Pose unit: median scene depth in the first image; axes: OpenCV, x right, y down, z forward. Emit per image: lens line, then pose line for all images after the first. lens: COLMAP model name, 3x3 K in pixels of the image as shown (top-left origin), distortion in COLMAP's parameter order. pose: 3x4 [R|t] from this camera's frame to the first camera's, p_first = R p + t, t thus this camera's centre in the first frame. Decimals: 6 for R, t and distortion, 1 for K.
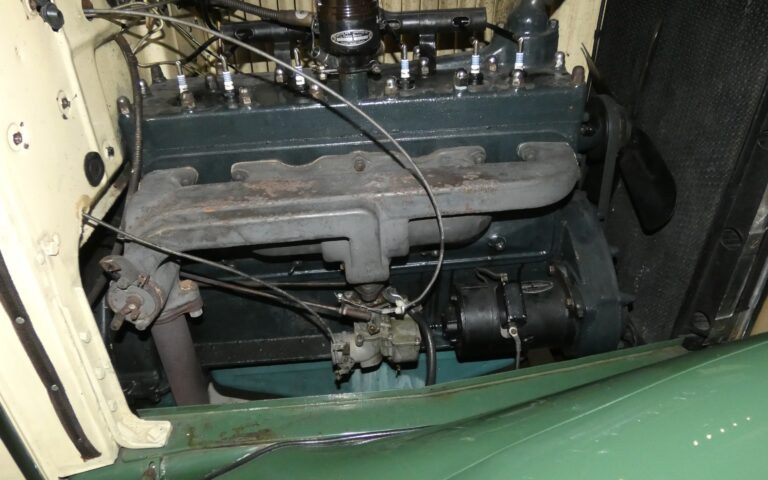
lens RADIAL K [[615.4, 0, 384.0], [0, 615.4, 240.0], [0, 0, 1]] dist [0.003135, 0.000766]
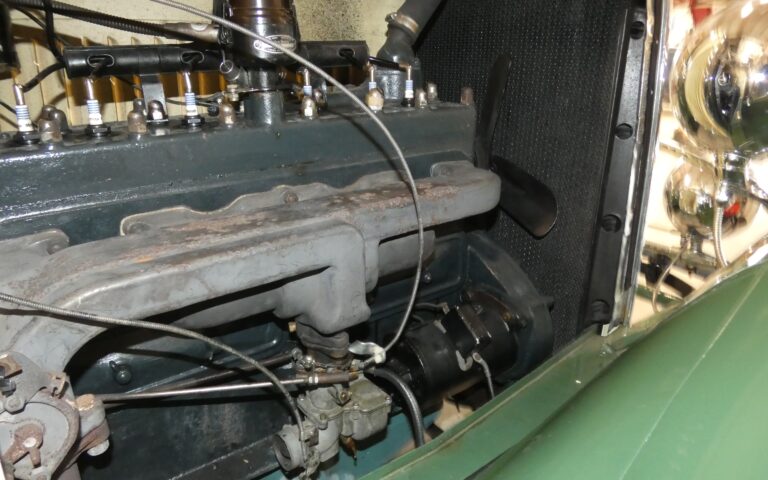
lens RADIAL K [[591.8, 0, 384.0], [0, 591.8, 240.0], [0, 0, 1]] dist [-0.002815, -0.001006]
pose [[0.831330, -0.133644, 0.539472, -0.386756], [0.268859, 0.946230, -0.179902, 0.111886], [-0.486421, 0.294599, 0.822560, 0.308231]]
